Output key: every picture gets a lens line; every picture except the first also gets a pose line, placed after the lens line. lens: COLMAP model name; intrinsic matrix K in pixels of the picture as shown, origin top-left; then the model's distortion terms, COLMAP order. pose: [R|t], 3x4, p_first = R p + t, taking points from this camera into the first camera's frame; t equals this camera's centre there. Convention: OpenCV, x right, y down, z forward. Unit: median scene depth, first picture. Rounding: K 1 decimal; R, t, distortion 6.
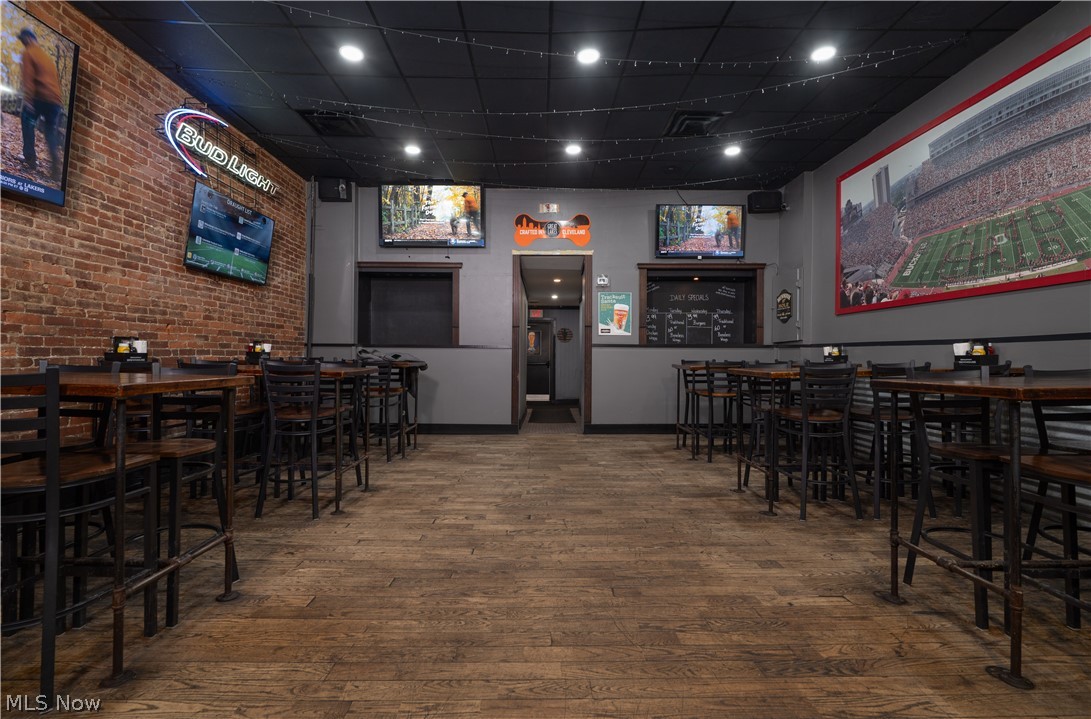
lens RADIAL K [[499.5, 0, 545.6], [0, 499.5, 354.0], [0, 0, 1]] dist [0.000953, -0.000321]
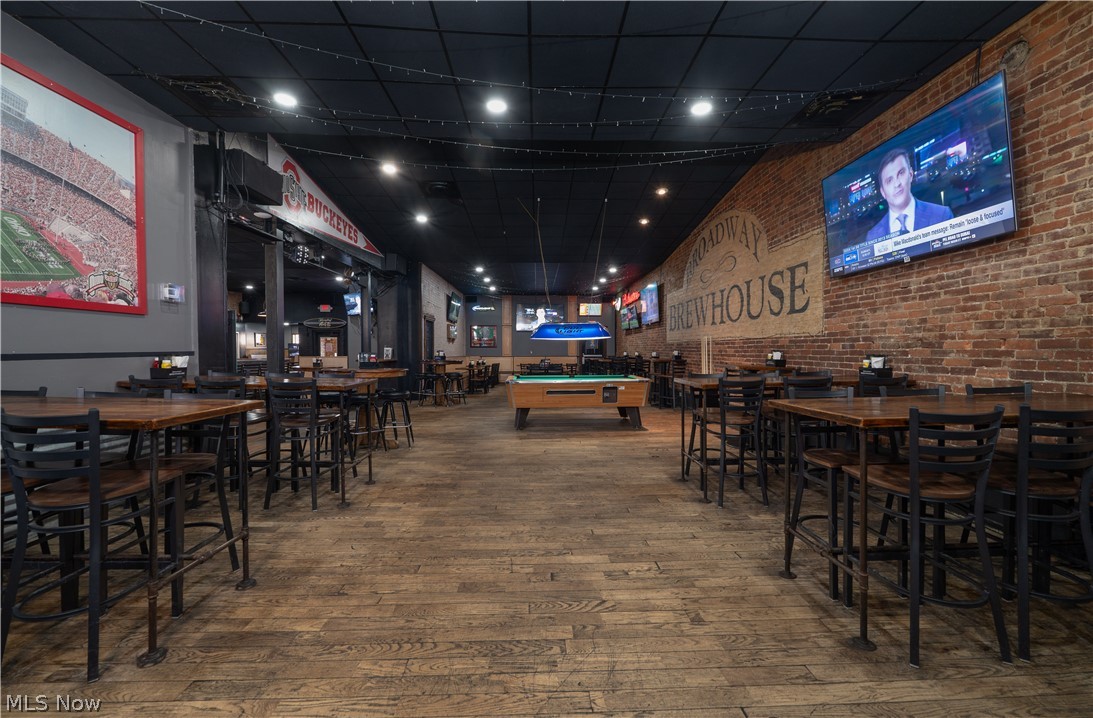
lens RADIAL K [[444.6, 0, 549.4], [0, 444.6, 355.0], [0, 0, 1]] dist [0.000769, 0.000067]
pose [[-0.999789, -0.003826, -0.020164, -0.012861], [-0.003986, 0.999961, 0.007871, -0.050815], [0.020133, 0.007950, -0.999766, 1.931788]]
